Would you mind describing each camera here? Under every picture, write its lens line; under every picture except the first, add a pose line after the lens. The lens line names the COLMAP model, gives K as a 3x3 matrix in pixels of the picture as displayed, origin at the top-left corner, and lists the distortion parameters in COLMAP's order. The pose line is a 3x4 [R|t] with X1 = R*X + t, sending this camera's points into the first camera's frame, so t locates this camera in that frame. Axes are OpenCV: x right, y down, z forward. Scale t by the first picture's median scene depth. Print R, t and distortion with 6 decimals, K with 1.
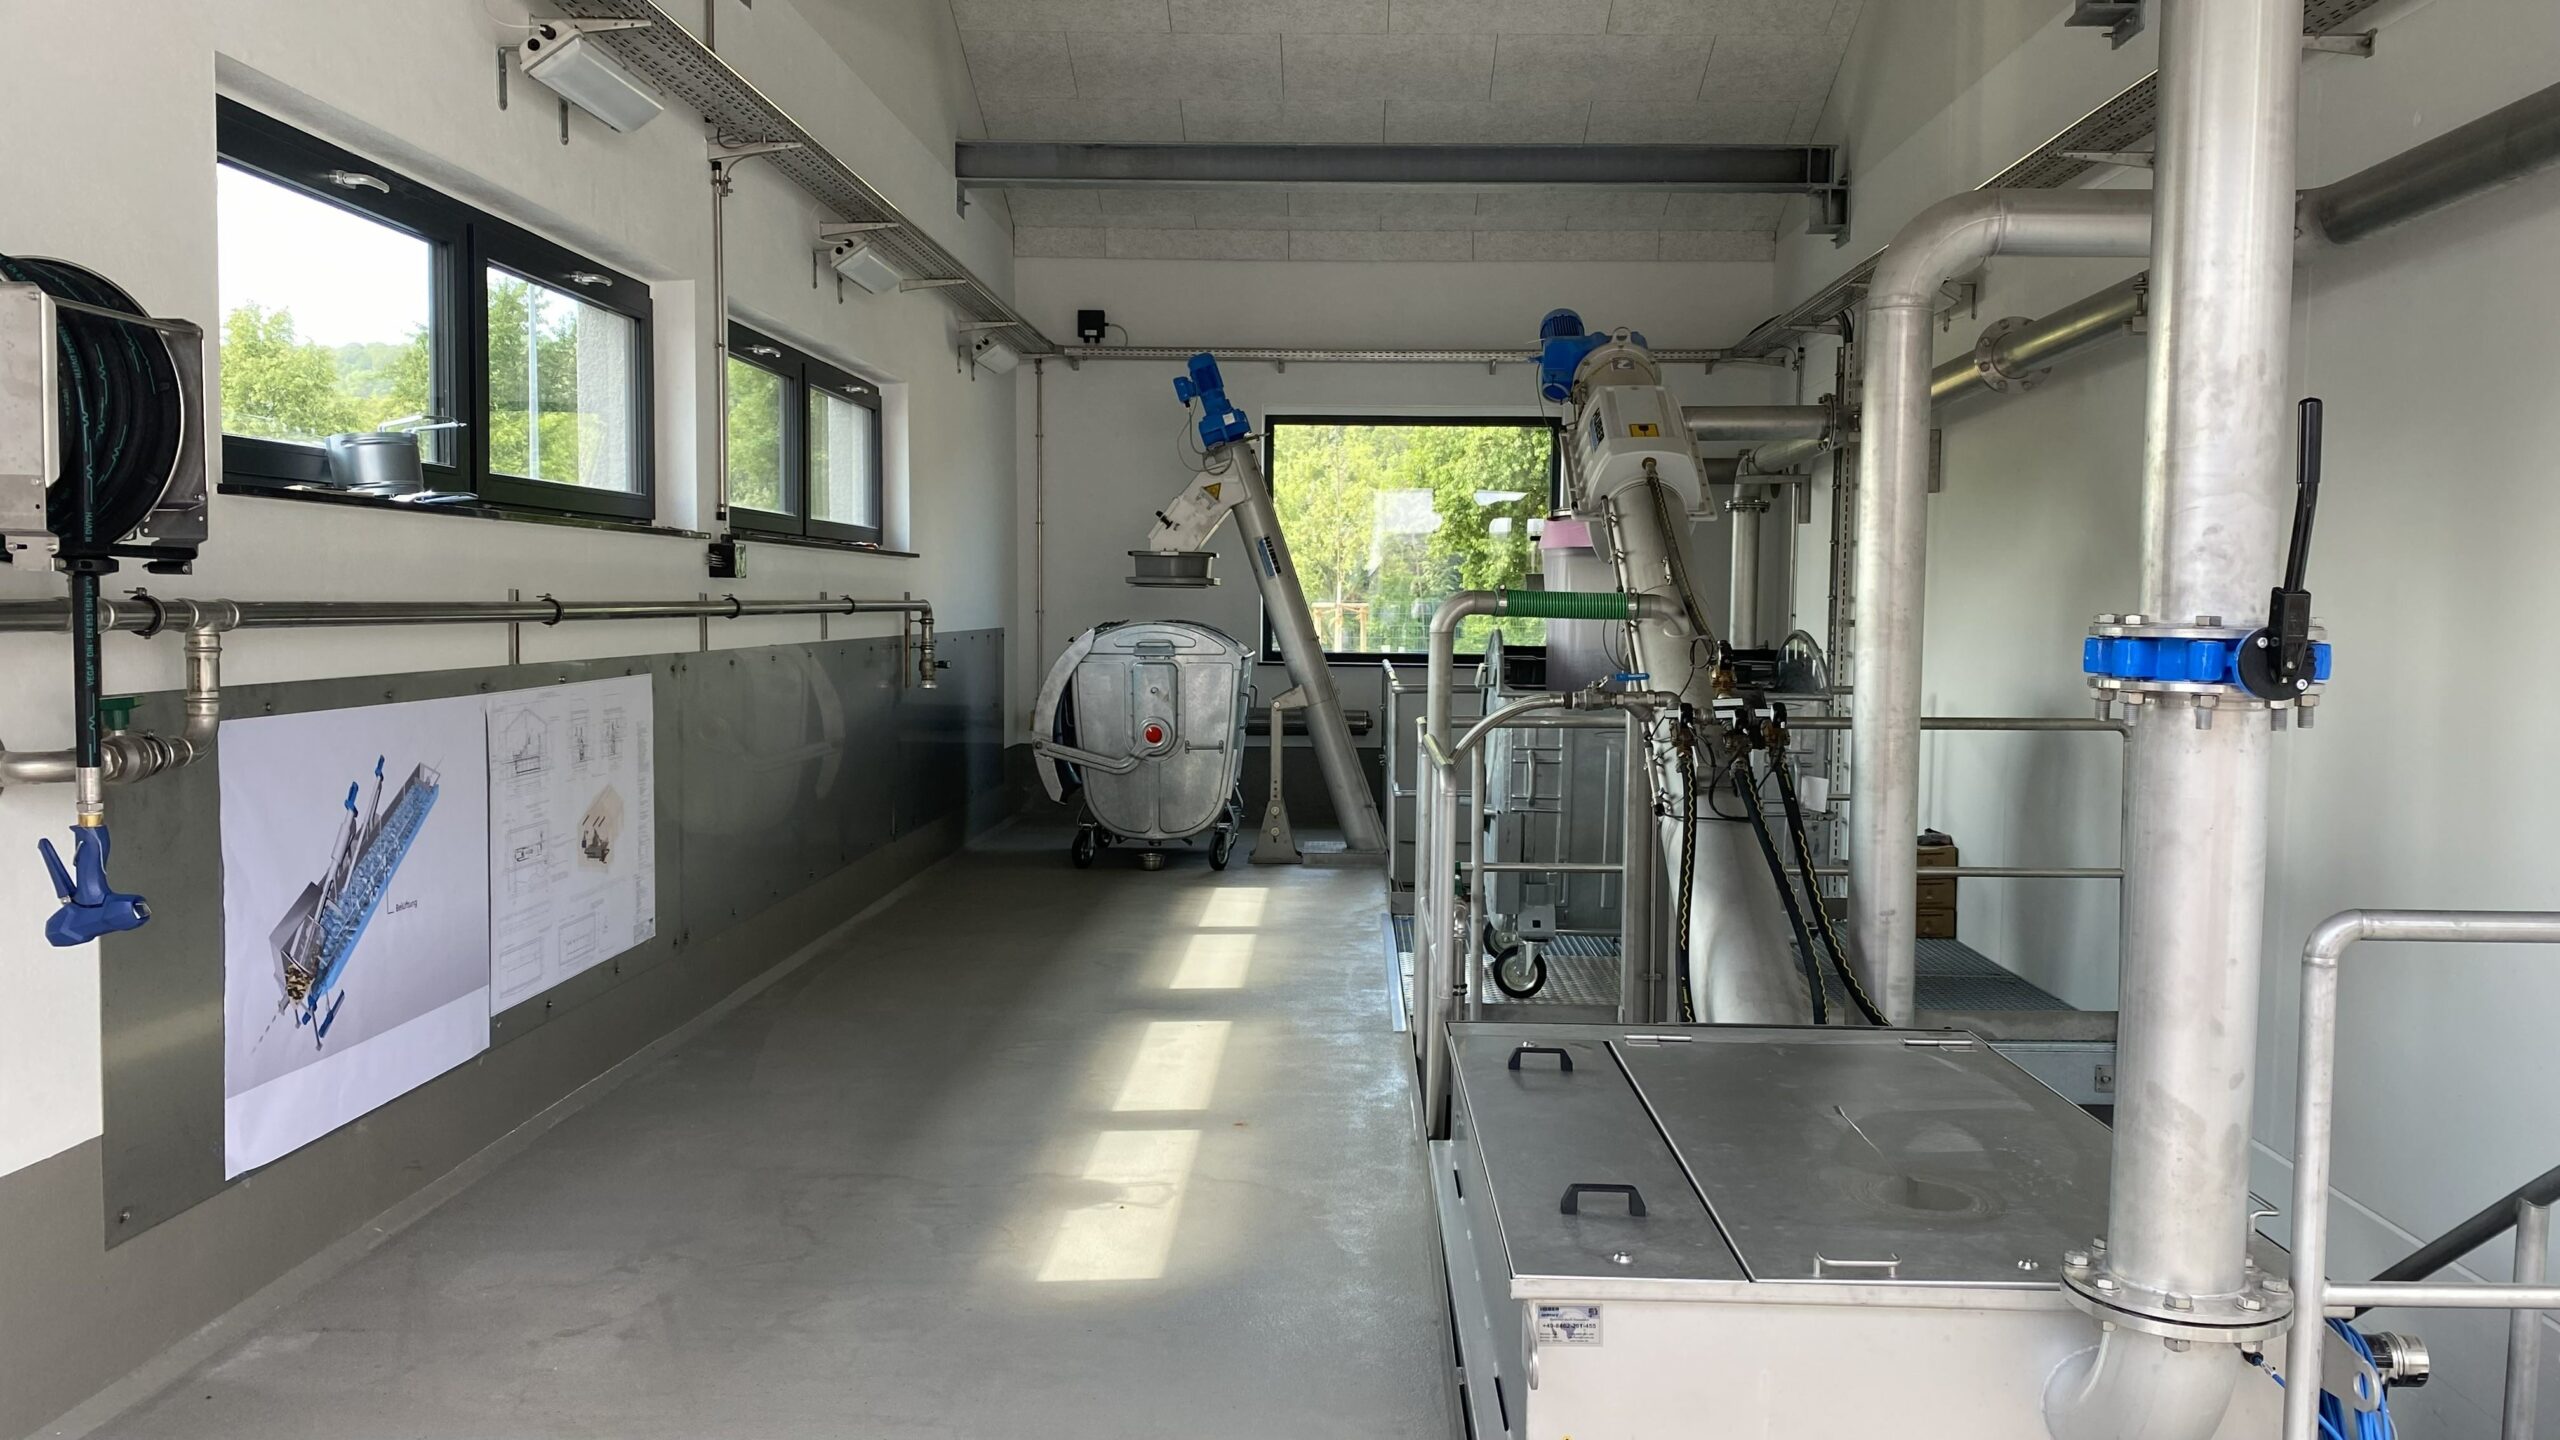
lens RADIAL K [[2346.9, 0, 1280.0], [0, 2346.9, 720.0], [0, 0, 1]] dist [0.173444, -0.619977]
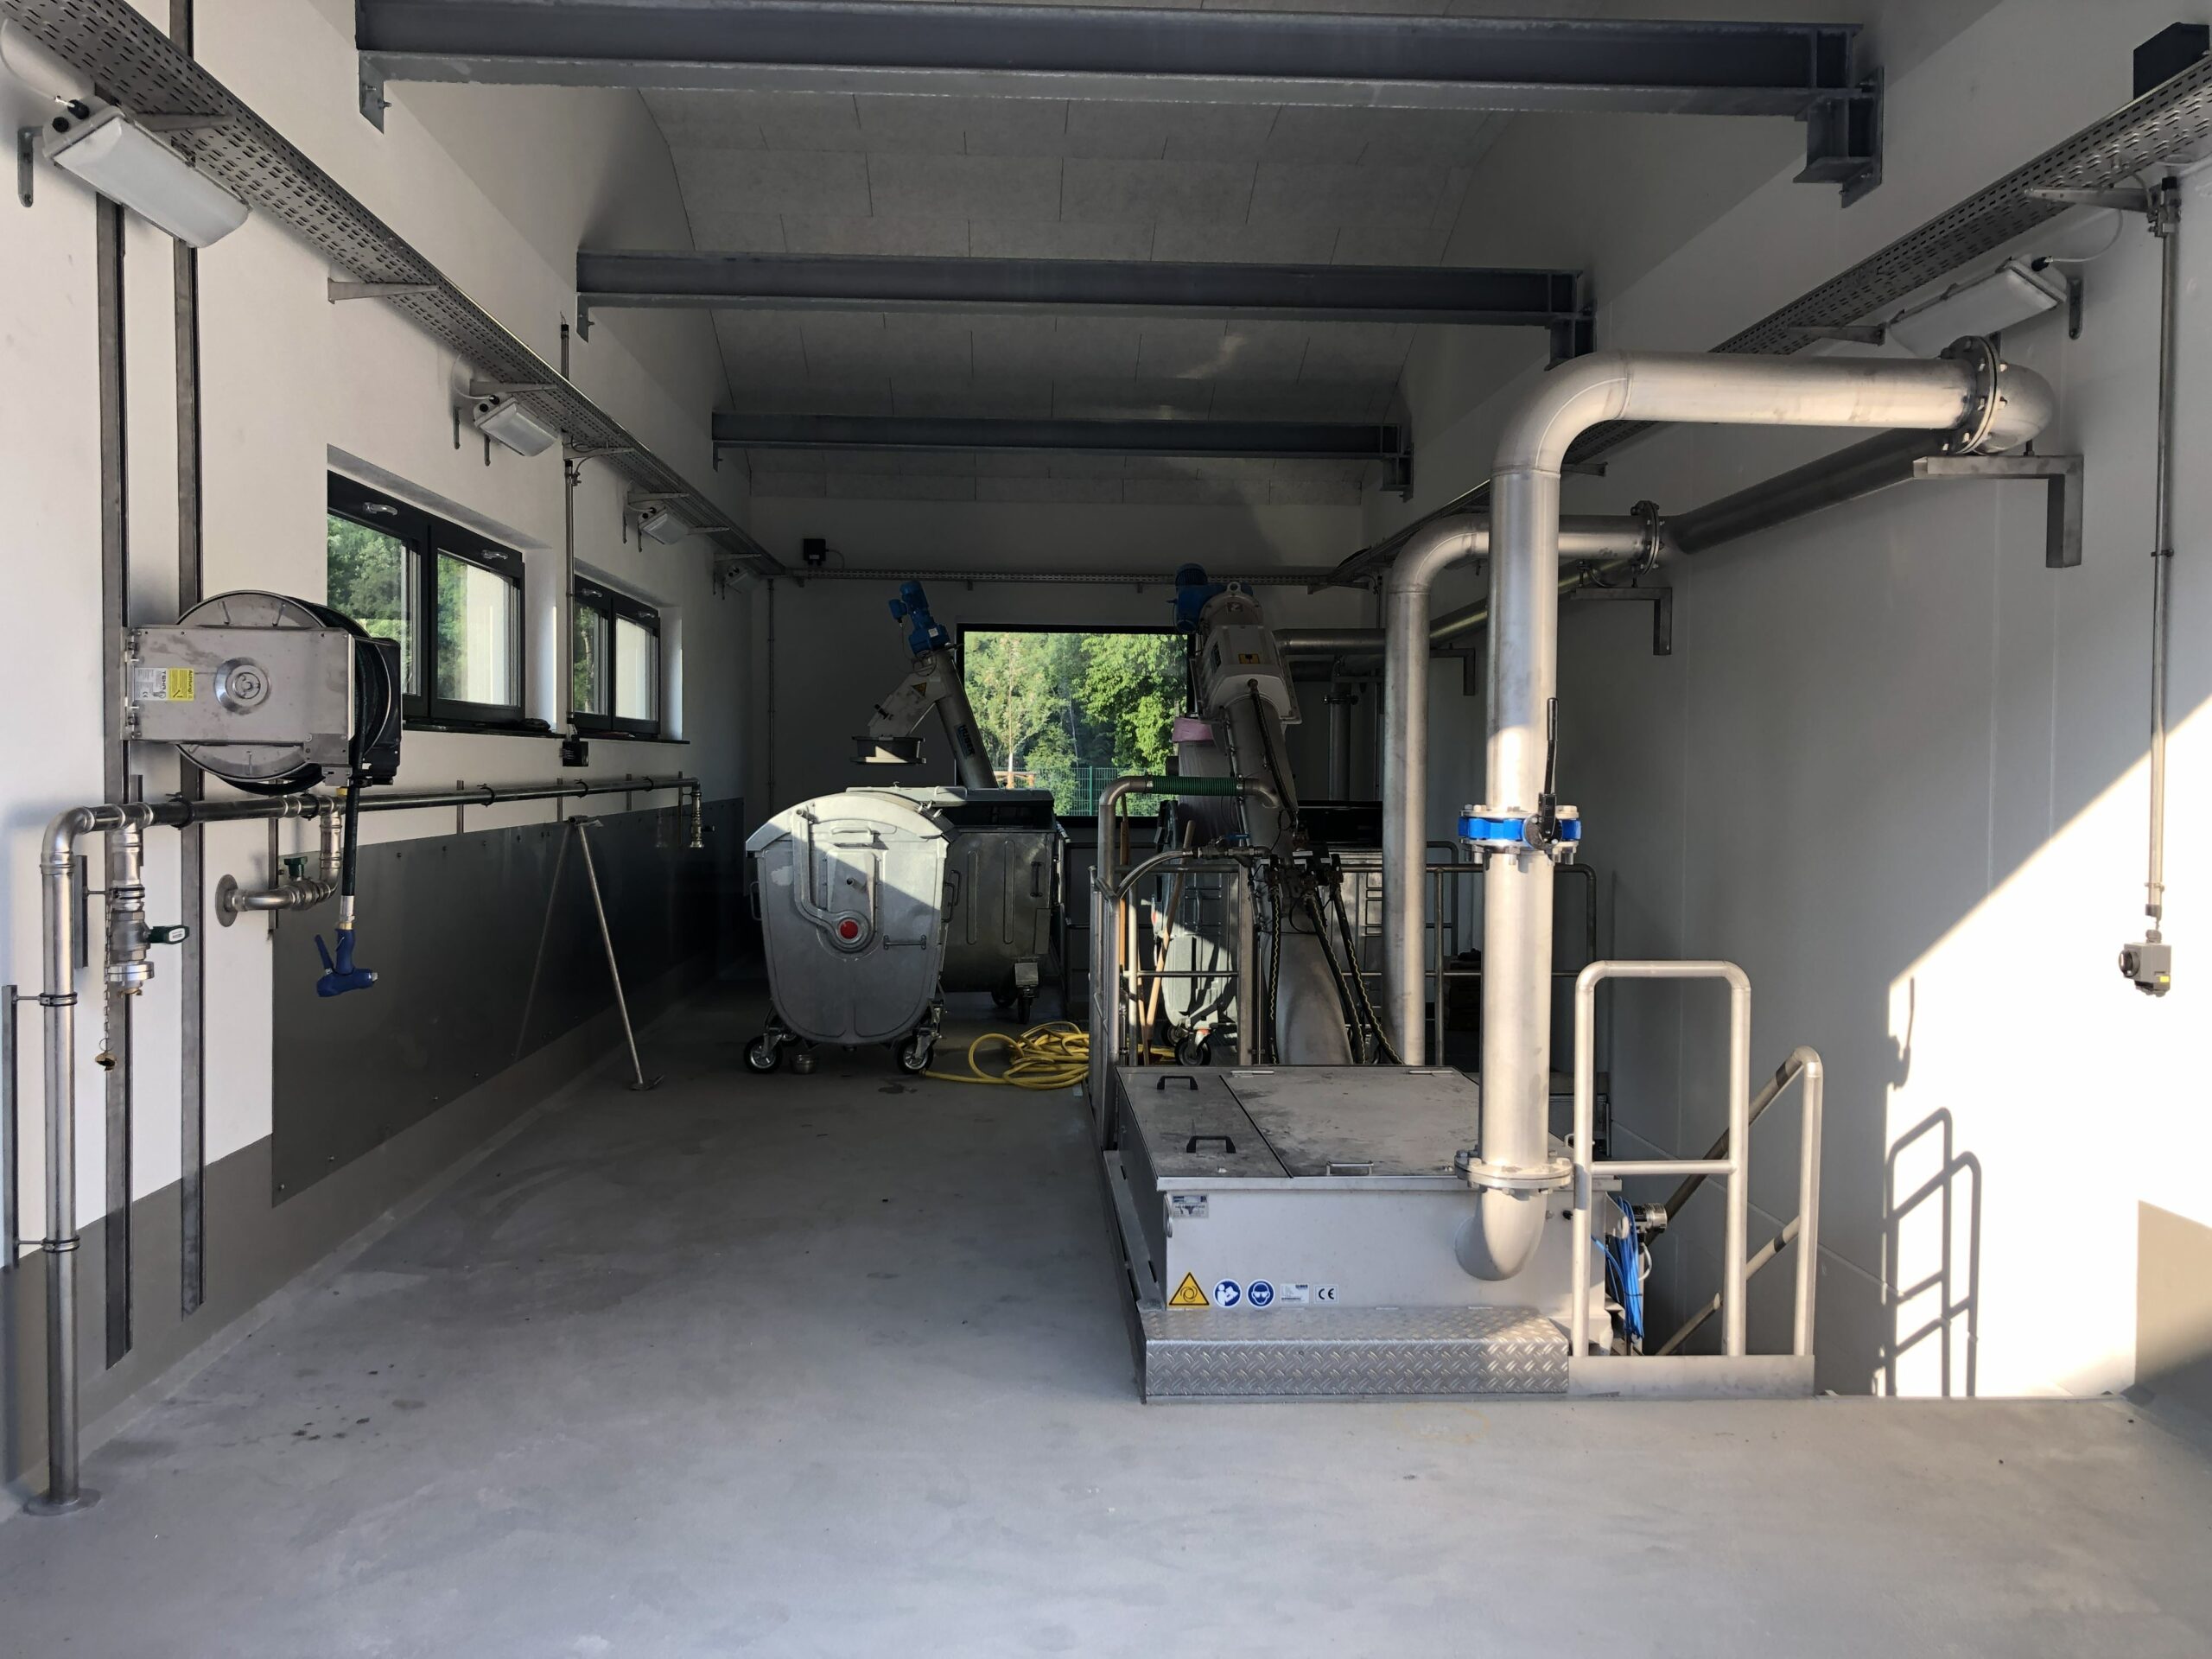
lens RADIAL K [[1982.4, 0, 1106.0], [0, 1982.4, 829.5], [0, 0, 1]] dist [0.001320, -0.000012]
pose [[0.997382, -0.005913, 0.072067, -0.014106], [0.007427, 0.999757, -0.020764, 0.001454], [-0.071927, 0.021245, 0.997184, -0.148291]]
